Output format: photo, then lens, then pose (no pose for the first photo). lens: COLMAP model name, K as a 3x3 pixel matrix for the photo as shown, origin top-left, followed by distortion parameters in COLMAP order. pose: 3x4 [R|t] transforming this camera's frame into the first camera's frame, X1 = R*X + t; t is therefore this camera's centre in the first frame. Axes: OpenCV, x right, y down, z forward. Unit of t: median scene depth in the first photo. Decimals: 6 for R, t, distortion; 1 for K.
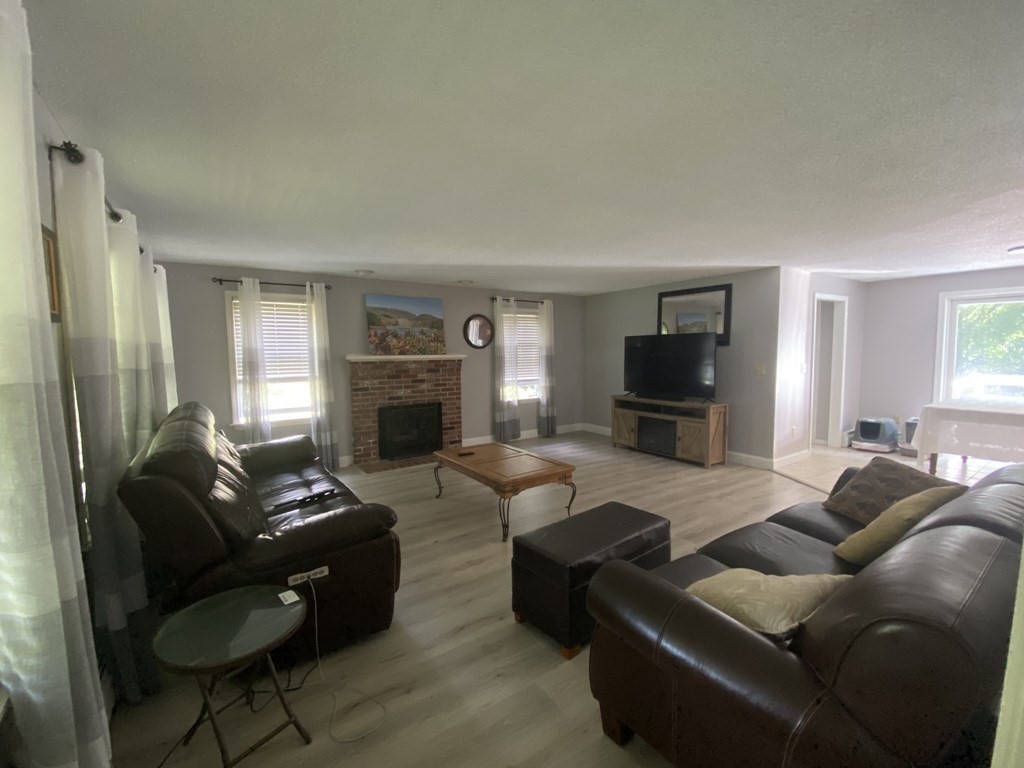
lens RADIAL K [[420.3, 0, 491.4], [0, 420.3, 385.7], [0, 0, 1]] dist [0.001007, -0.000542]
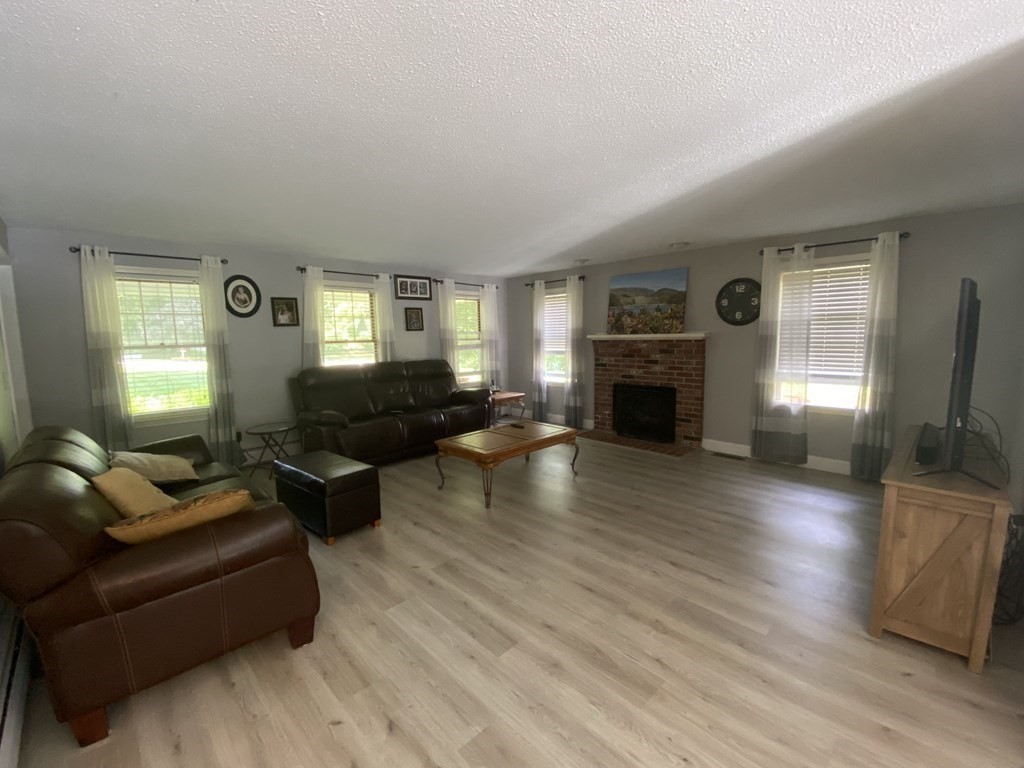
lens RADIAL K [[420.3, 0, 514.2], [0, 420.3, 380.4], [0, 0, 1]] dist [0.001007, -0.000542]
pose [[0.208112, 0.117755, -0.970991, 0.695364], [-0.059174, 0.992424, 0.107672, -0.053989], [0.976313, 0.035050, 0.213504, 0.512343]]
